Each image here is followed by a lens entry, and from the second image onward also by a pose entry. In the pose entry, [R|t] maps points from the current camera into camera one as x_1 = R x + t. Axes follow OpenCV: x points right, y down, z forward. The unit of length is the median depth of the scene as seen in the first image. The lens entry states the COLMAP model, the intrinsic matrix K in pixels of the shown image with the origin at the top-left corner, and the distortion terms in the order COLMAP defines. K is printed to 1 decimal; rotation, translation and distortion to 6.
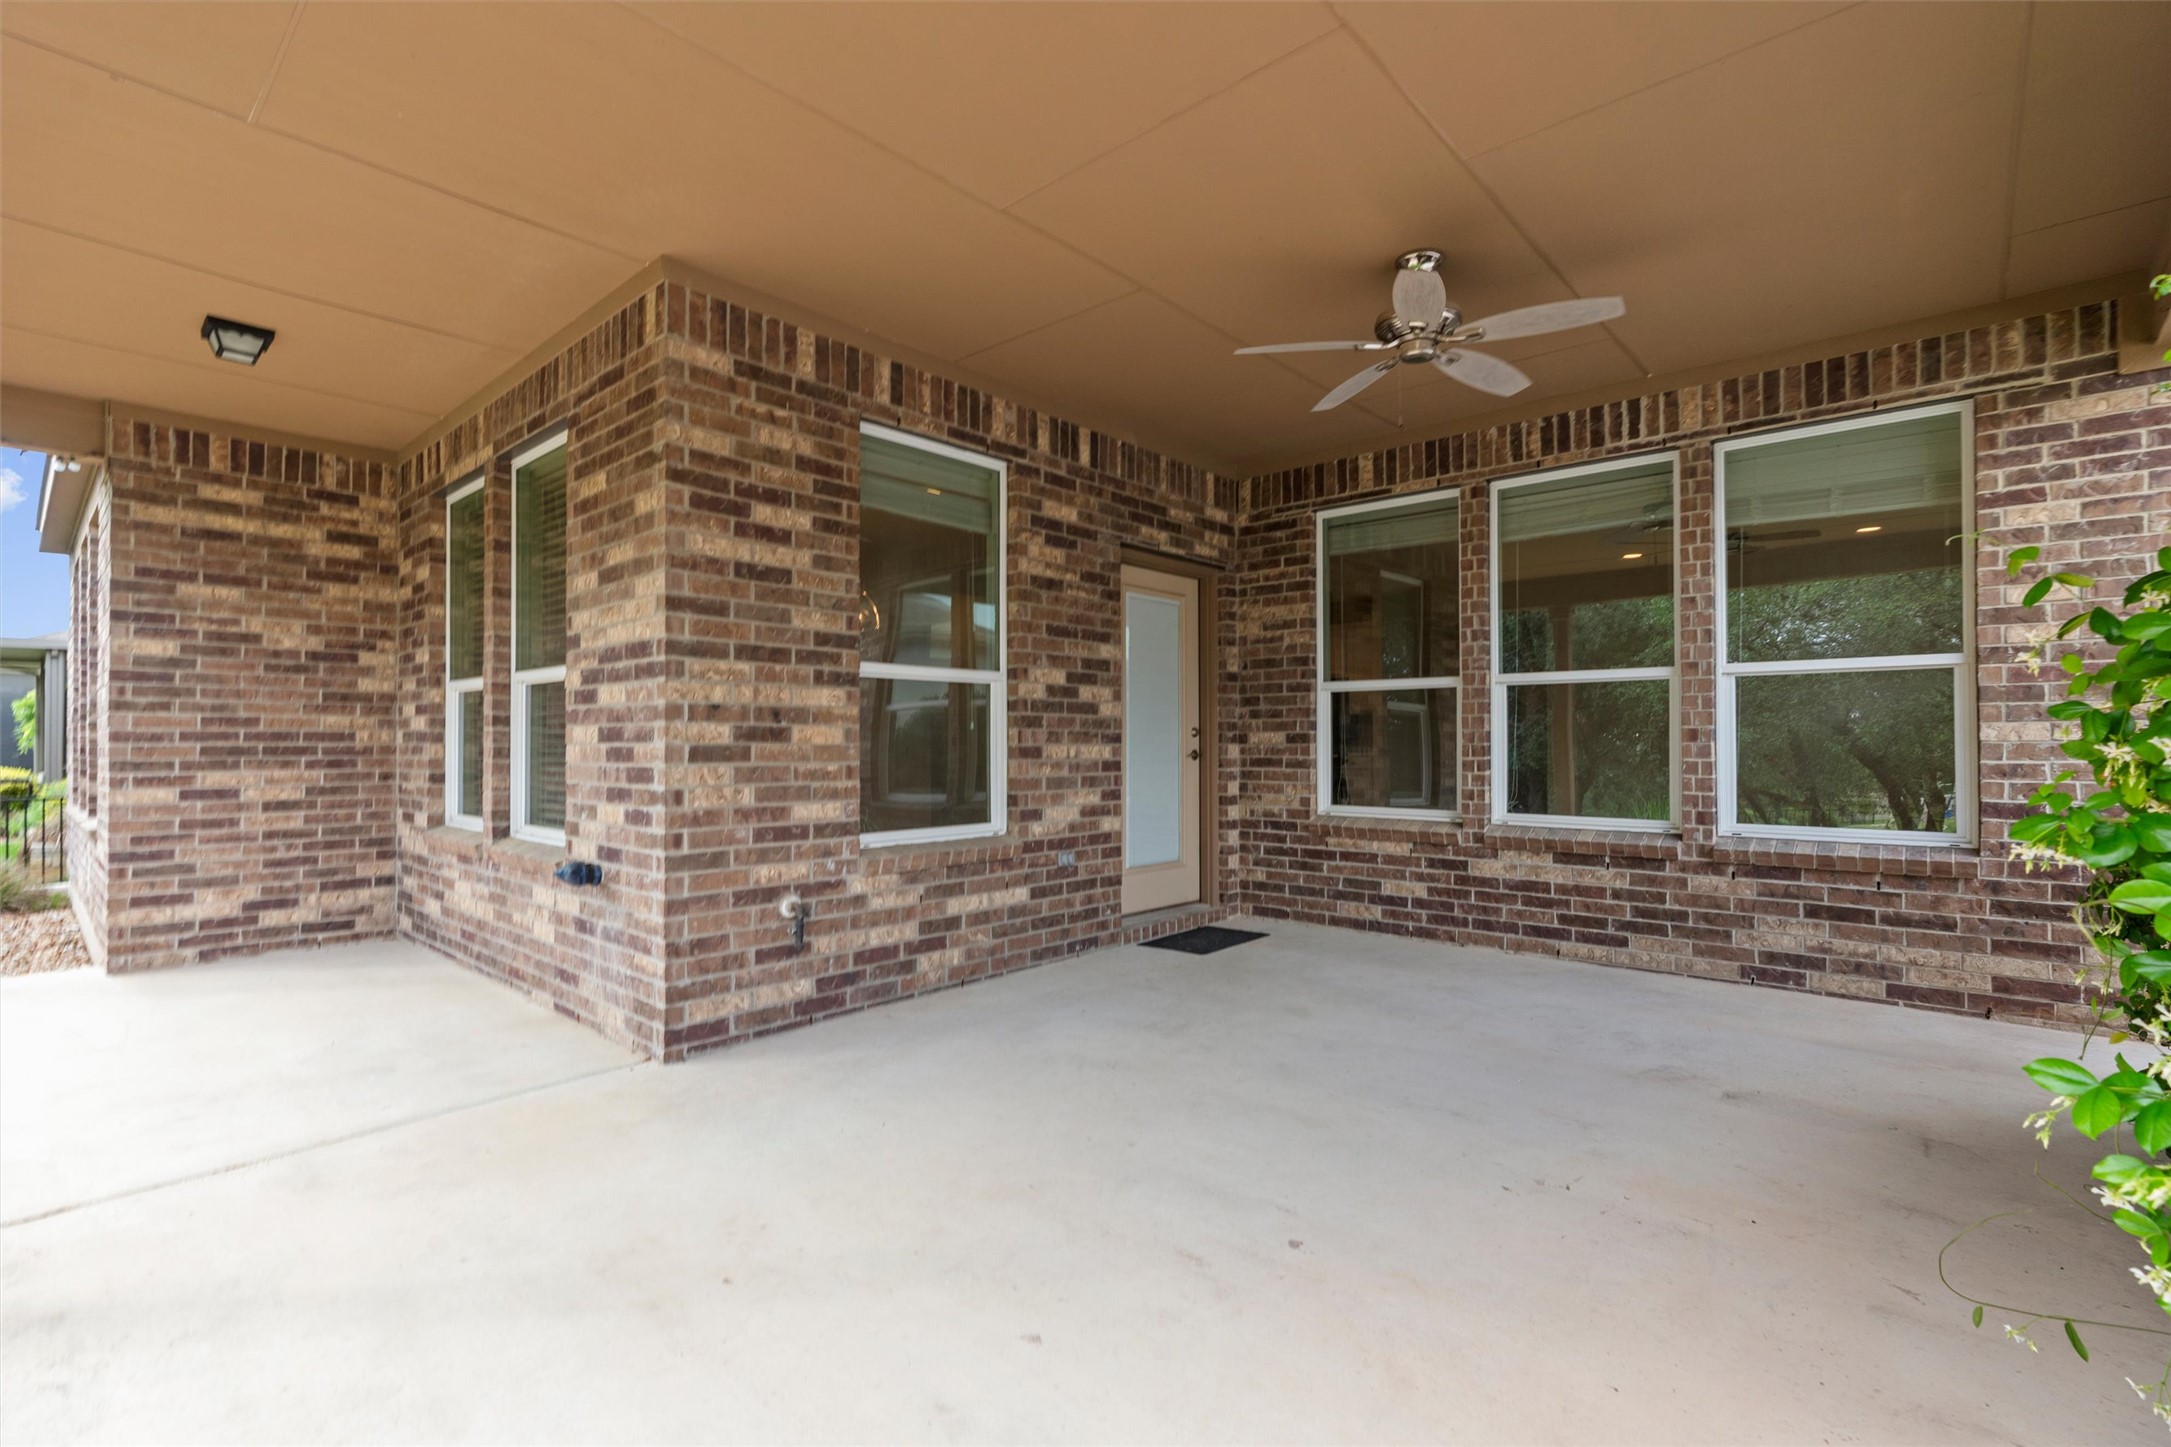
lens RADIAL K [[980.8, 0, 1085.5], [0, 980.8, 723.5], [0, 0, 1]] dist [-0.017725, 0.009911]
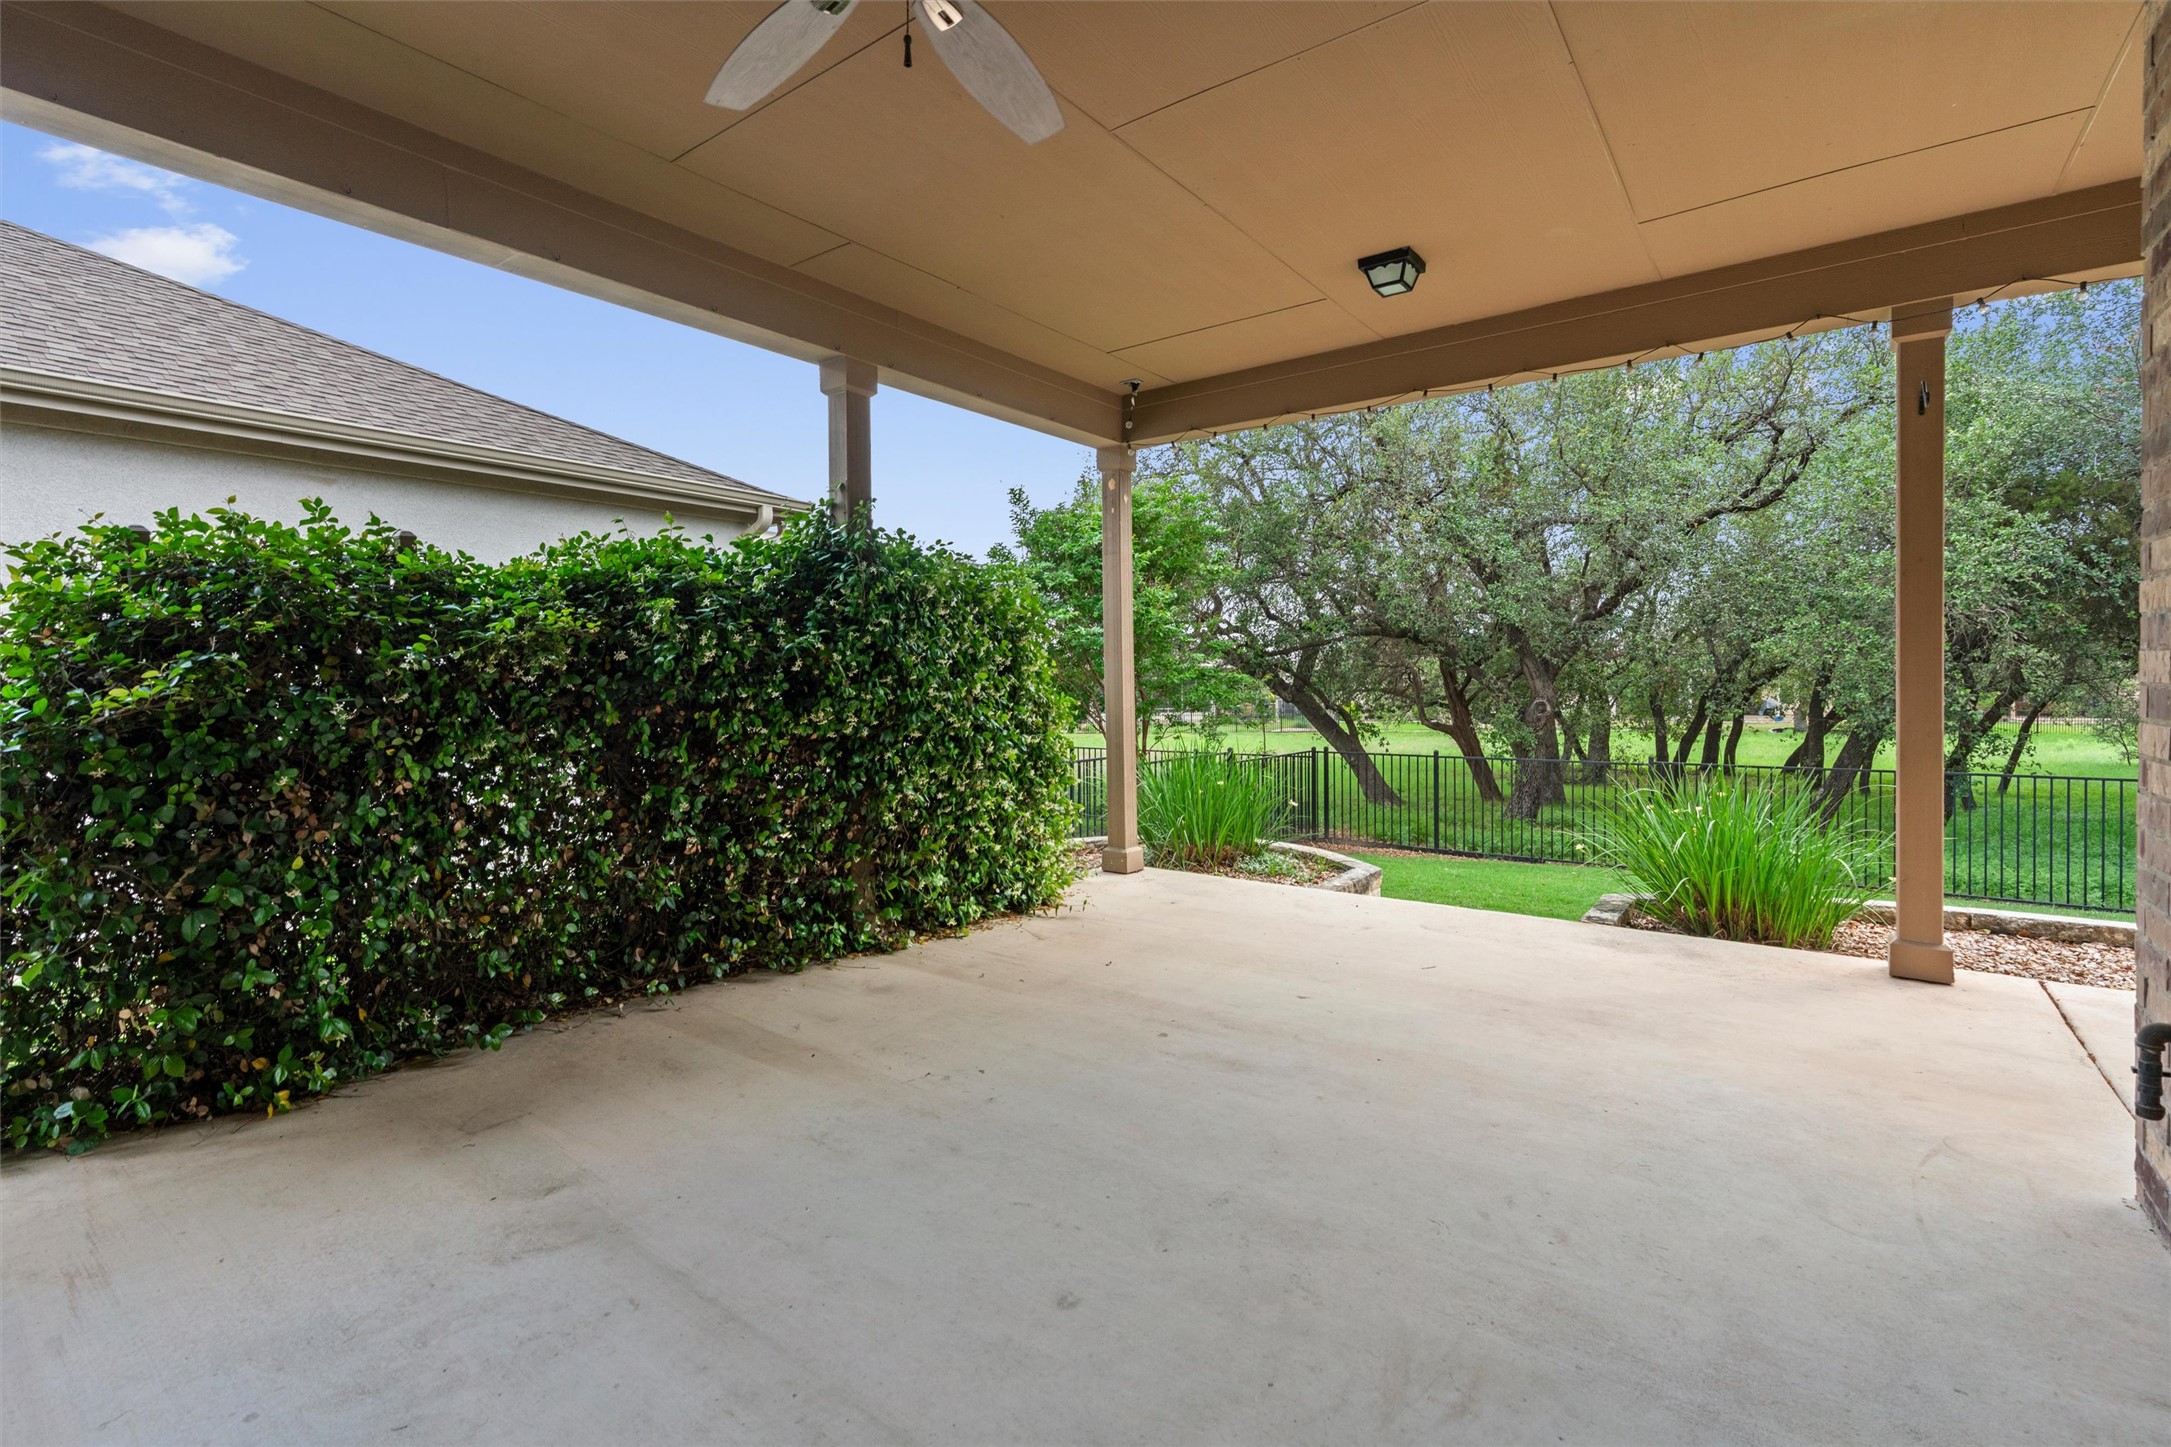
lens RADIAL K [[987.8, 0, 1091.8], [0, 987.8, 708.0], [0, 0, 1]] dist [-0.015888, 0.010264]
pose [[-0.995336, 0.015144, -0.095275, 0.192738], [0.014118, 0.999835, 0.011438, 0.013195], [0.095433, 0.010040, -0.995385, 1.040551]]
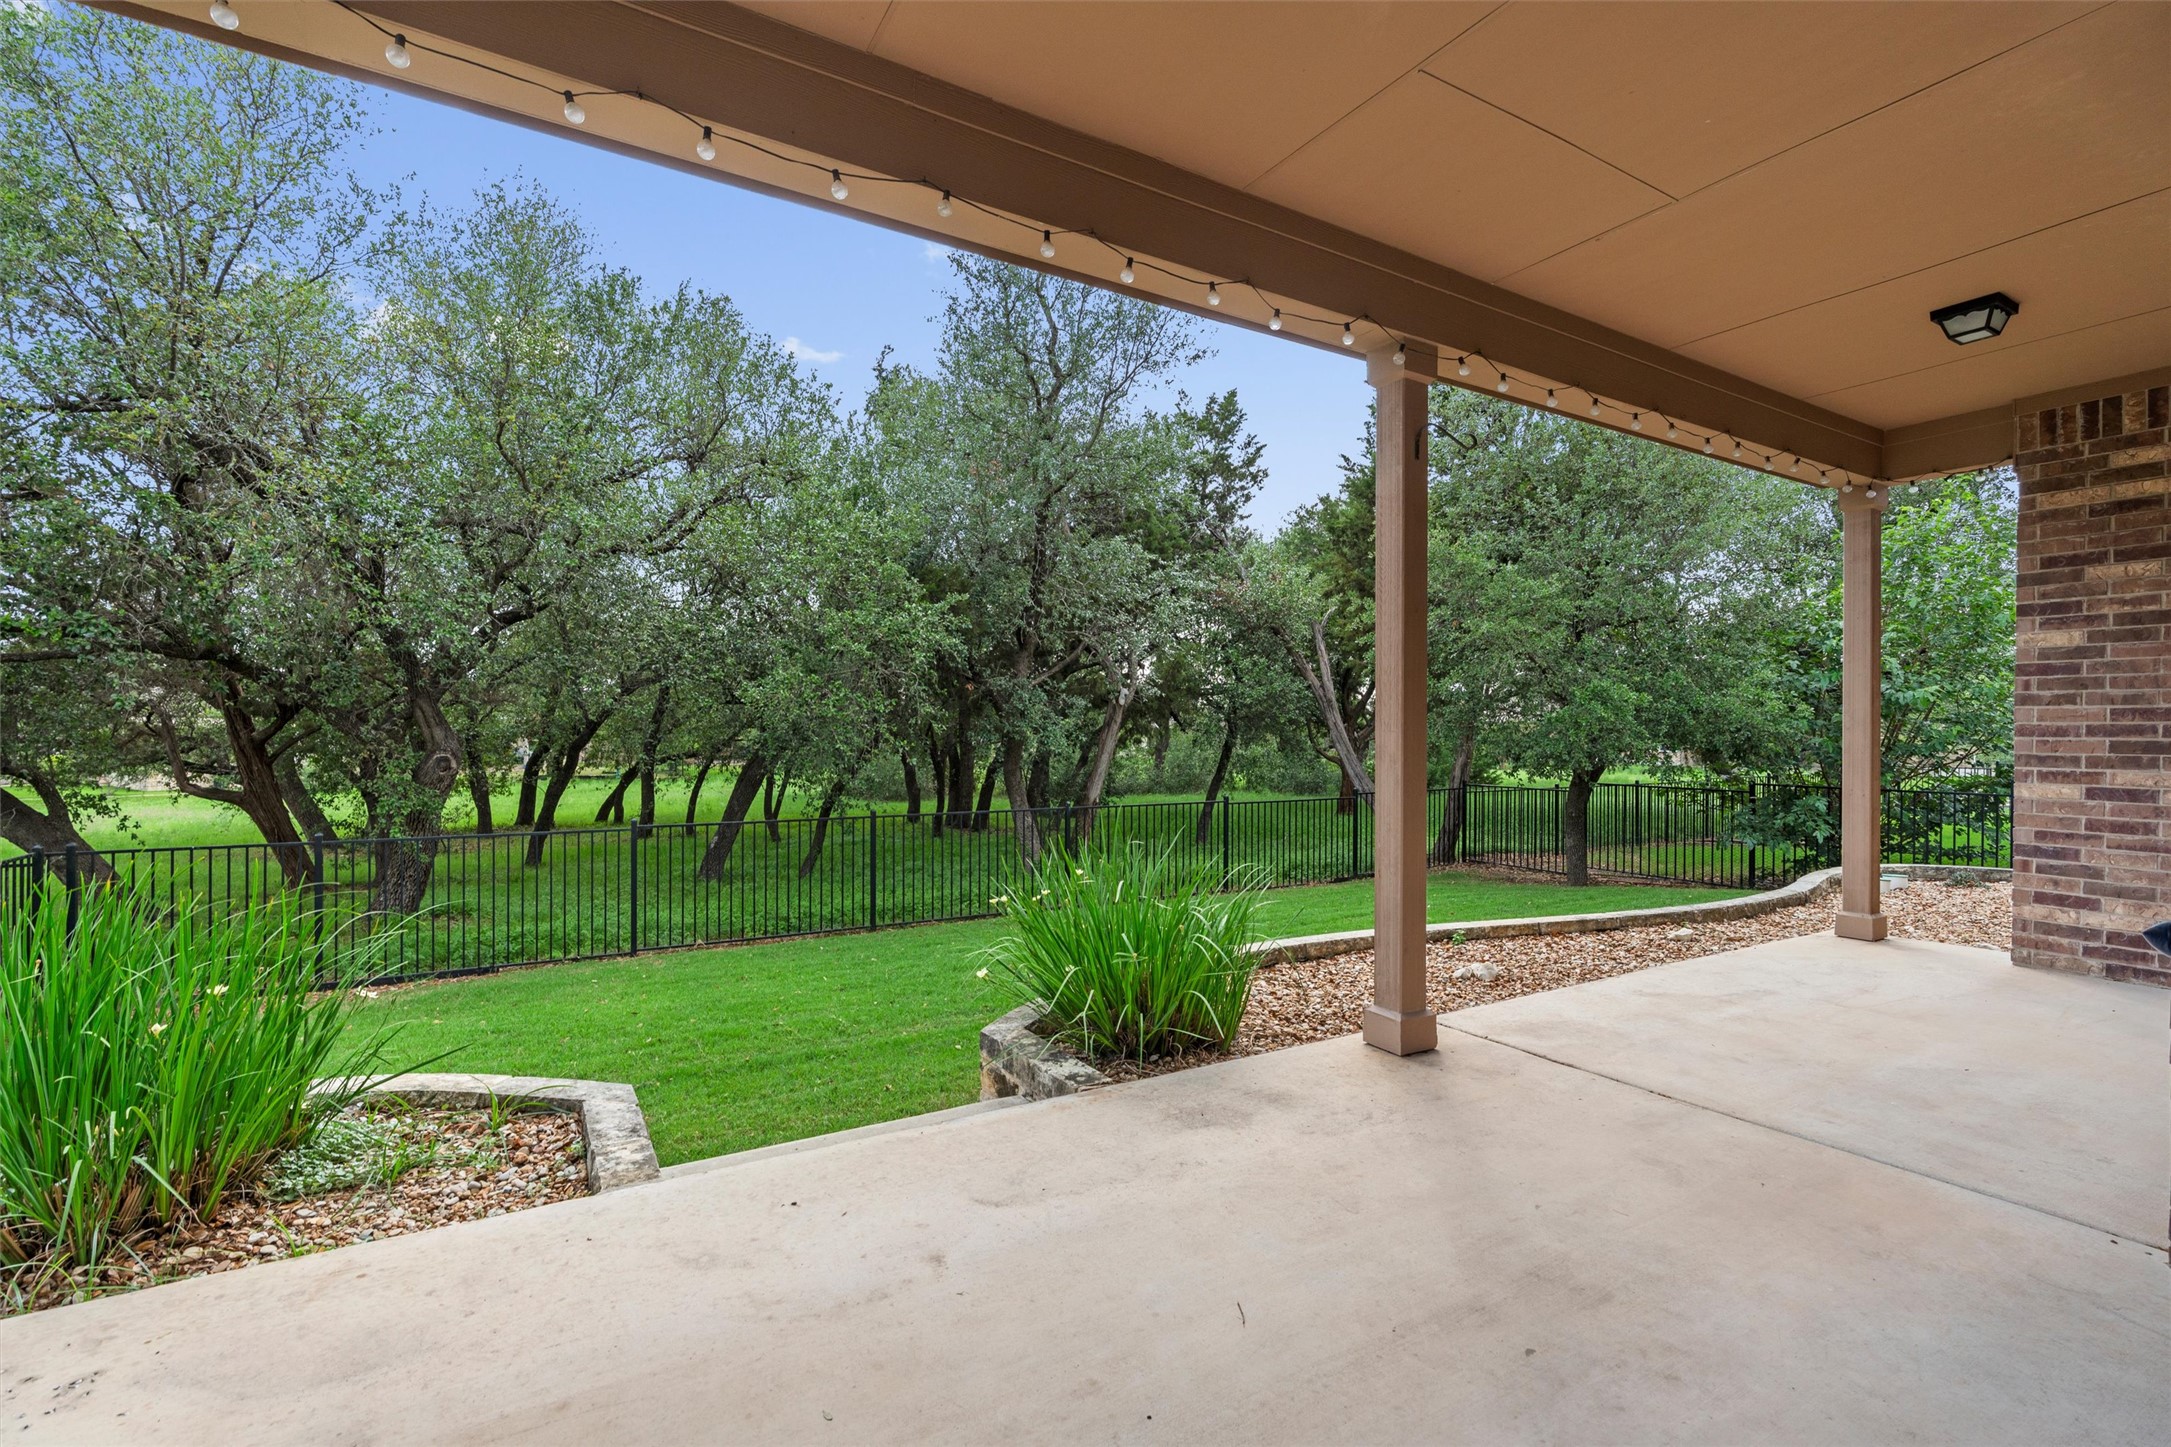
lens RADIAL K [[960.1, 0, 1085.5], [0, 960.1, 723.5], [0, 0, 1]] dist [-0.008293, 0.000166]
pose [[-0.297736, -0.003957, -0.954640, 0.232006], [0.011885, 0.999899, -0.007851, 0.002284], [0.954574, -0.013683, -0.297658, 0.353460]]
